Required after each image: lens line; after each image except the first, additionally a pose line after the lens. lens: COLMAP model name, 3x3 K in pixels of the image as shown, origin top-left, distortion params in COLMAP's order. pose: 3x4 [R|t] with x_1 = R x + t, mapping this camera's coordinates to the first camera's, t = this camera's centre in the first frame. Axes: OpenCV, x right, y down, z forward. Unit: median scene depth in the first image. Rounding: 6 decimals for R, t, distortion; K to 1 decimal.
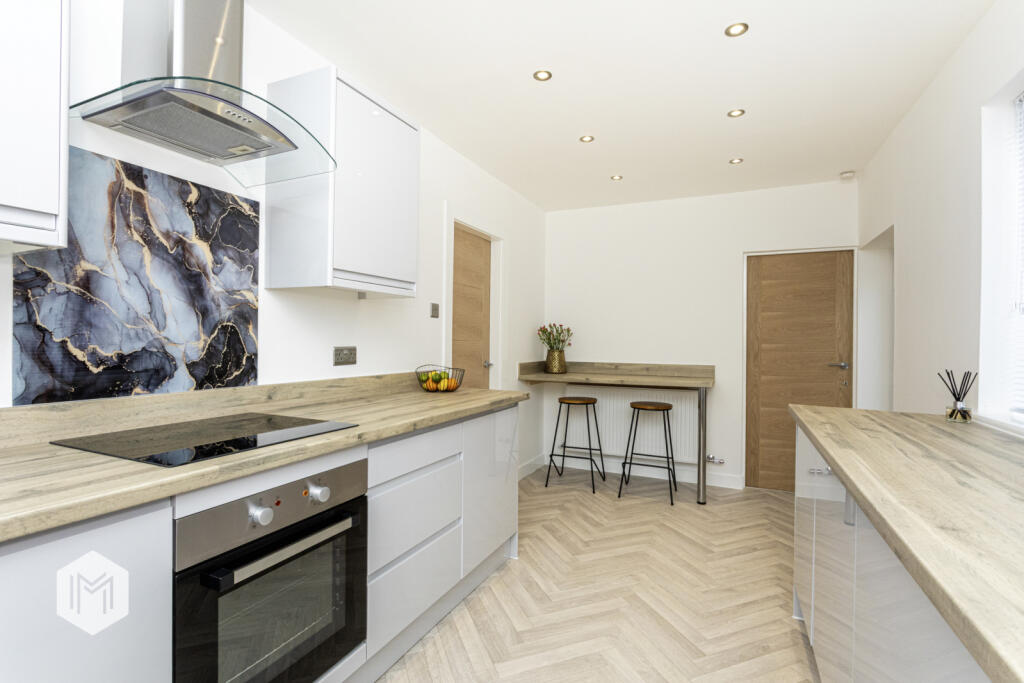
lens RADIAL K [[490.1, 0, 512.2], [0, 490.1, 343.7], [0, 0, 1]] dist [-0.004714, -0.000019]
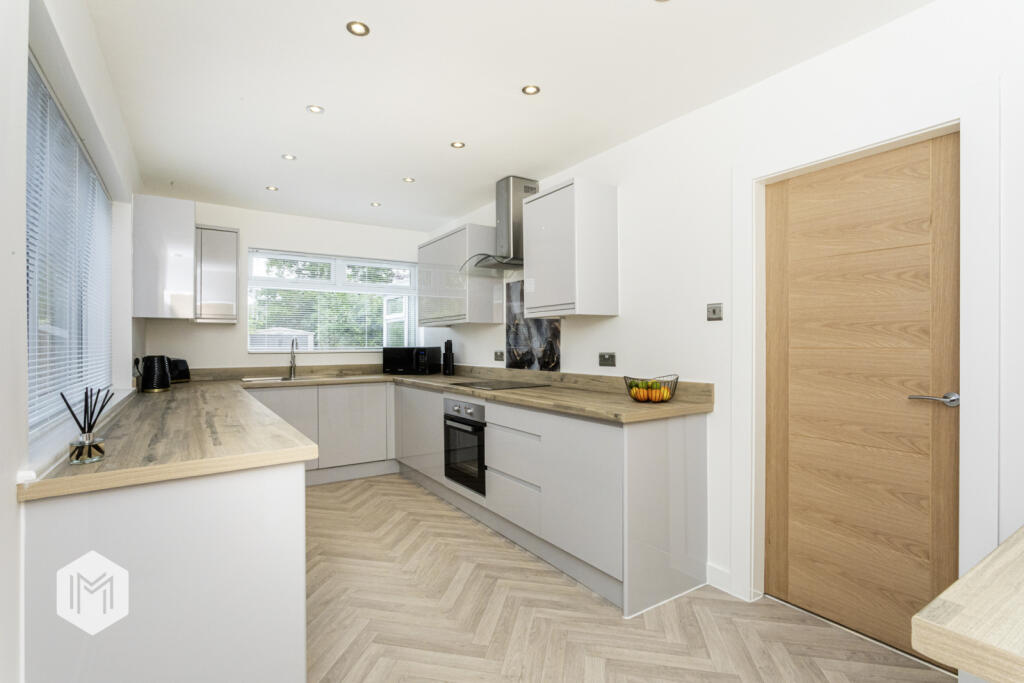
lens RADIAL K [[490.1, 0, 509.3], [0, 490.1, 343.2], [0, 0, 1]] dist [-0.004714, -0.000019]
pose [[-0.532206, -0.012228, -0.846527, 0.569514], [-0.009034, 0.999921, -0.008765, -0.003289], [0.846567, 0.002982, -0.532274, 0.902116]]
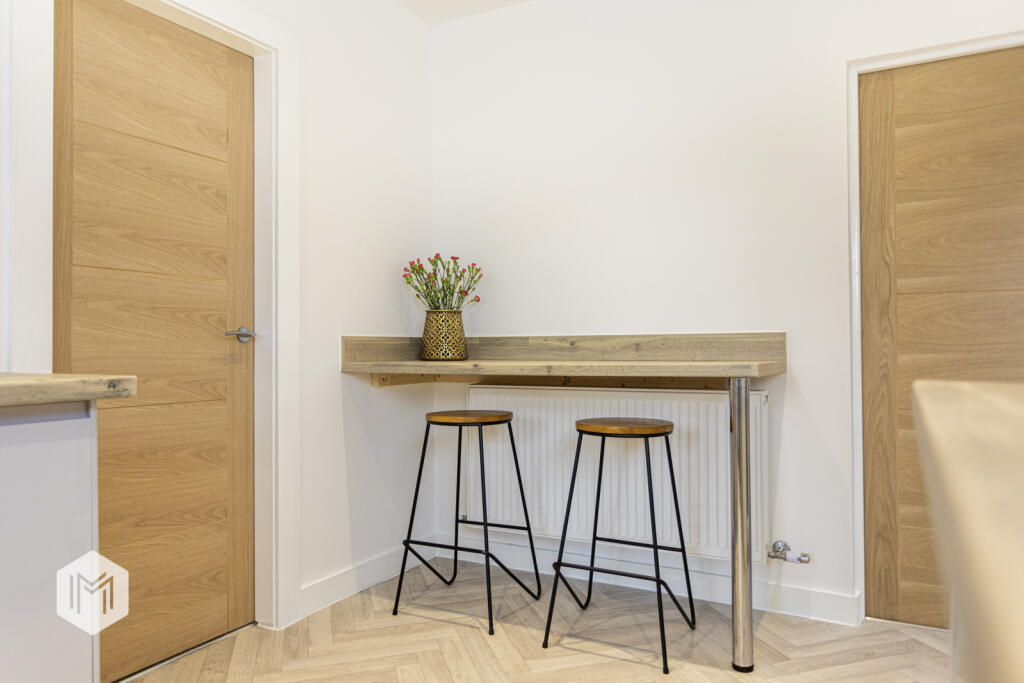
lens RADIAL K [[727.6, 0, 507.1], [0, 727.6, 340.3], [0, 0, 1]] dist [0.011172, 0.000408]
pose [[0.997589, -0.017256, -0.067214, 0.228603], [0.016266, 0.999751, -0.015255, 0.061455], [0.067460, 0.014125, 0.997622, 0.372042]]
